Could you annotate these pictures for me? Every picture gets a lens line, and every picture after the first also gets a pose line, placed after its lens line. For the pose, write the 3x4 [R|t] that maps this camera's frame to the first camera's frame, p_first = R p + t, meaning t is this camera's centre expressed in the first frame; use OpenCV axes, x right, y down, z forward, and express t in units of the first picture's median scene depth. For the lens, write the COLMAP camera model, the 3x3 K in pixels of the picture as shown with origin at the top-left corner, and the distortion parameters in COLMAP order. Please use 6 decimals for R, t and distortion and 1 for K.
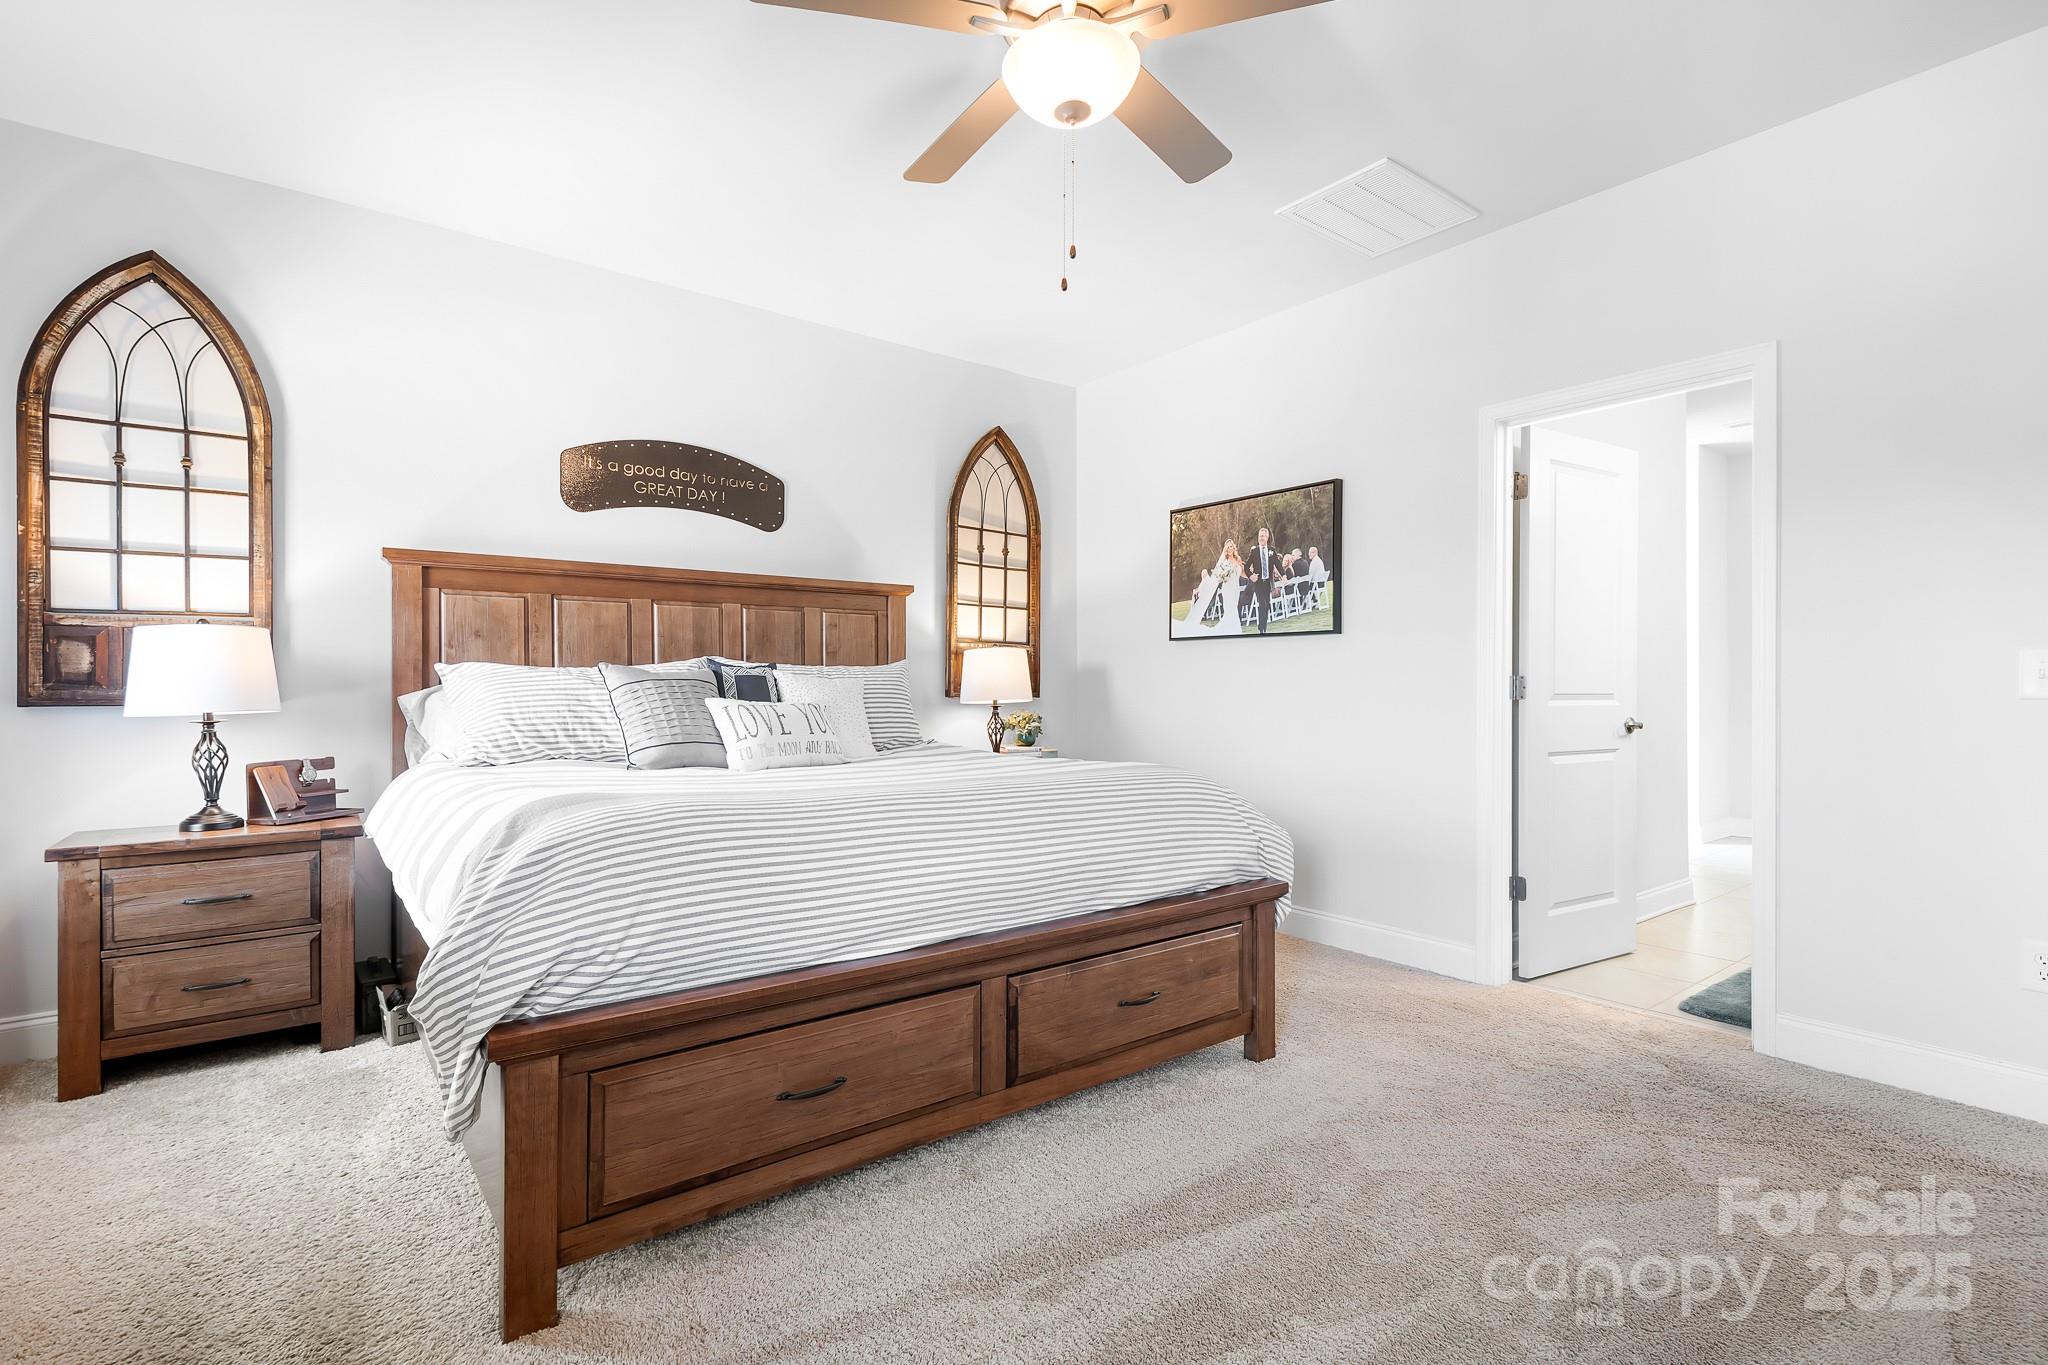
lens RADIAL K [[951.4, 0, 1028.1], [0, 951.4, 686.6], [0, 0, 1]] dist [0.004453, -0.003224]
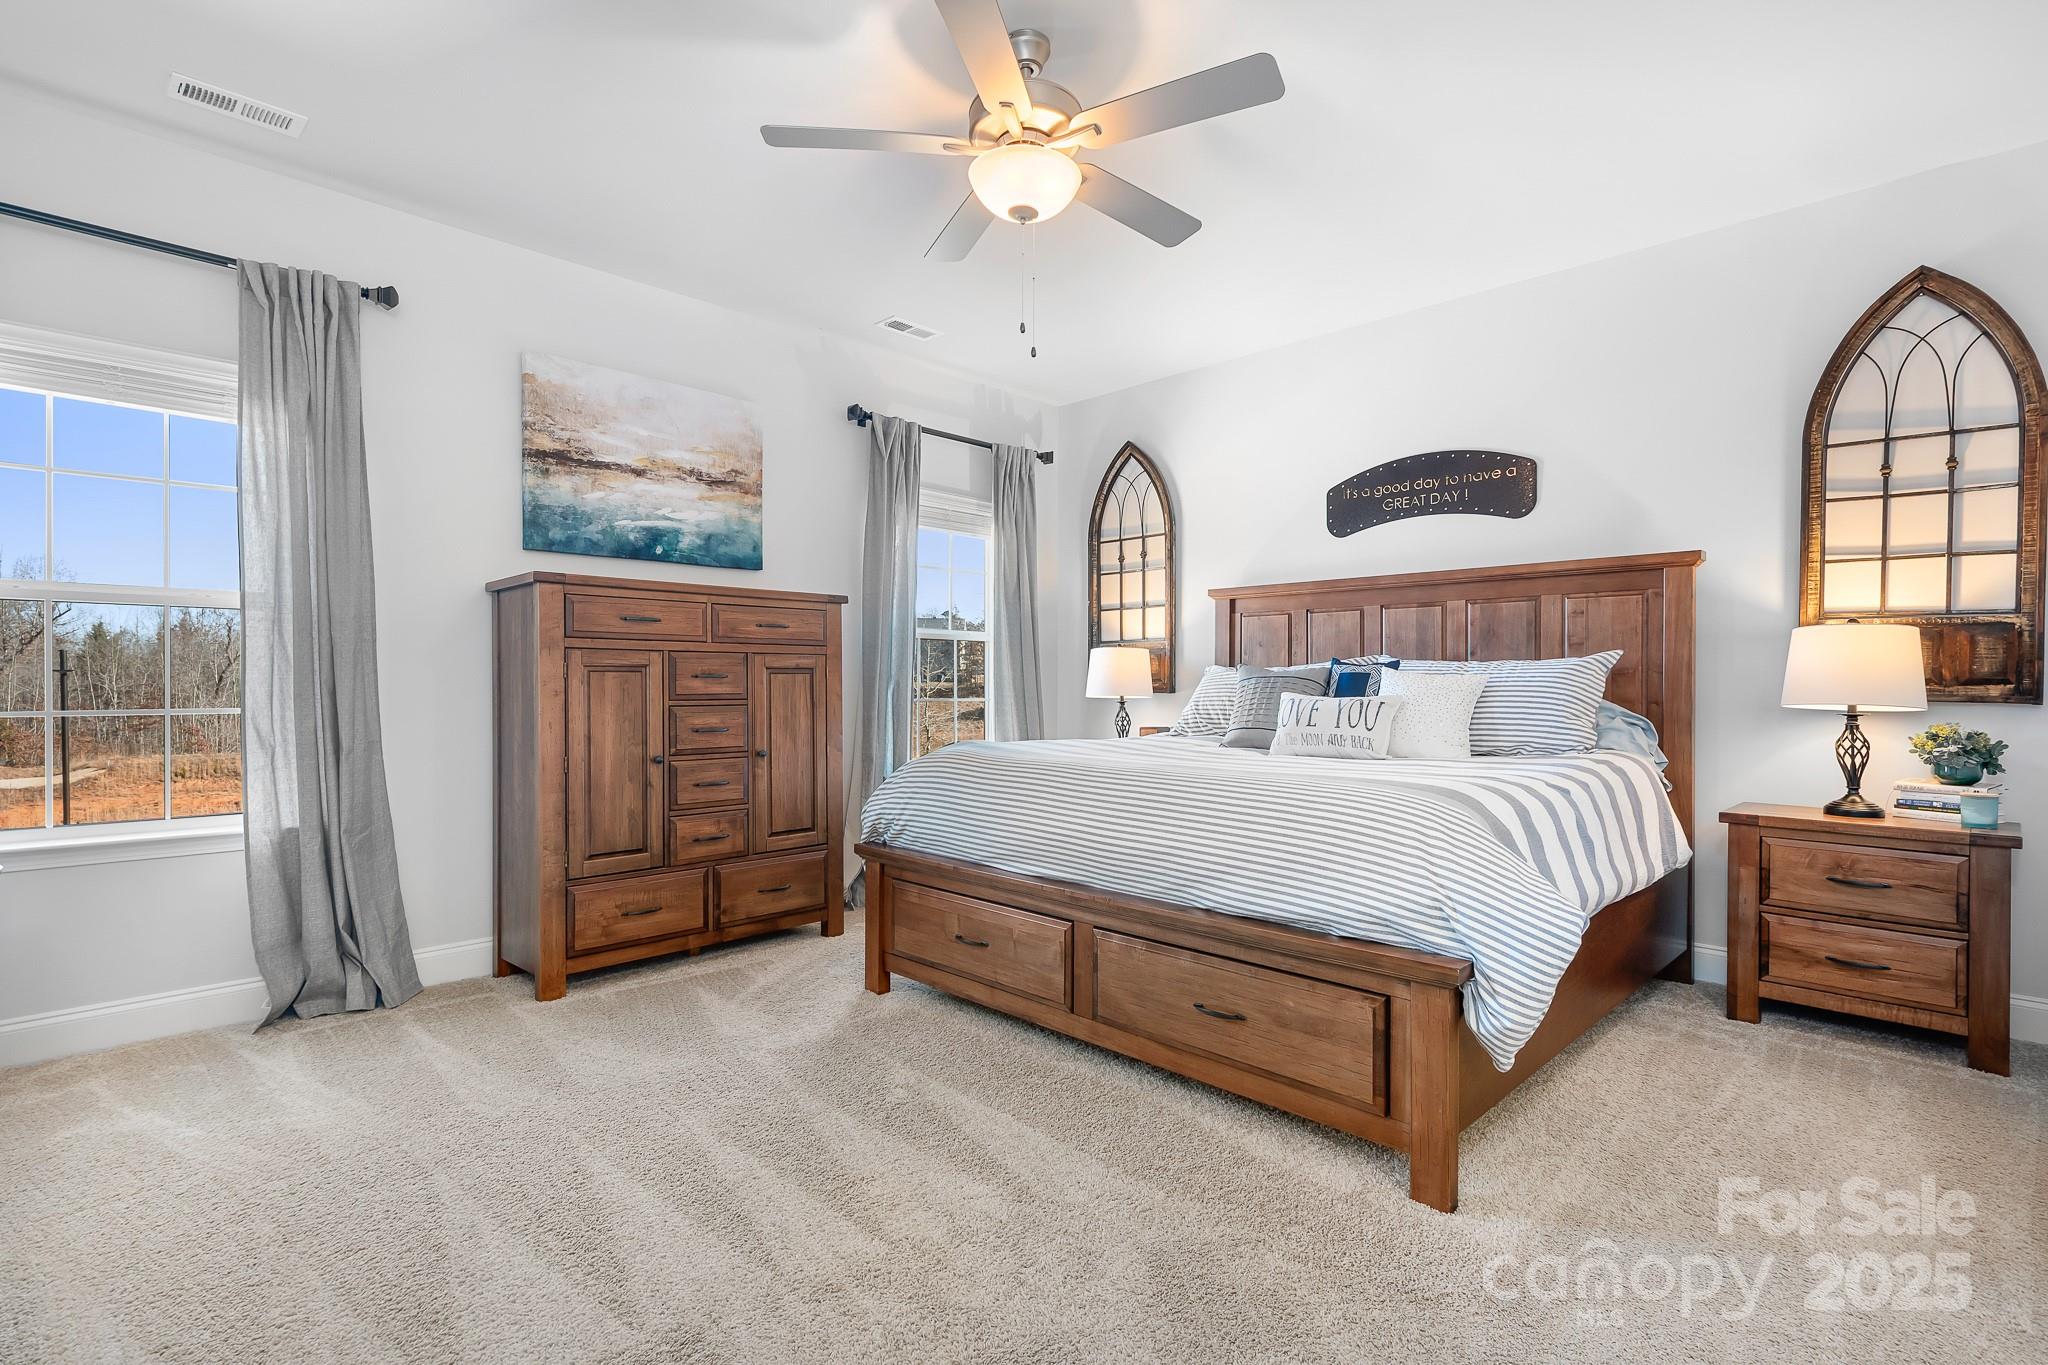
lens RADIAL K [[951.4, 0, 1028.8], [0, 951.4, 688.3], [0, 0, 1]] dist [0.004453, -0.003224]
pose [[0.141249, 0.009540, -0.989928, 0.674911], [-0.000465, 0.999954, 0.009570, -0.003891], [0.989974, -0.000891, 0.141246, 0.442249]]
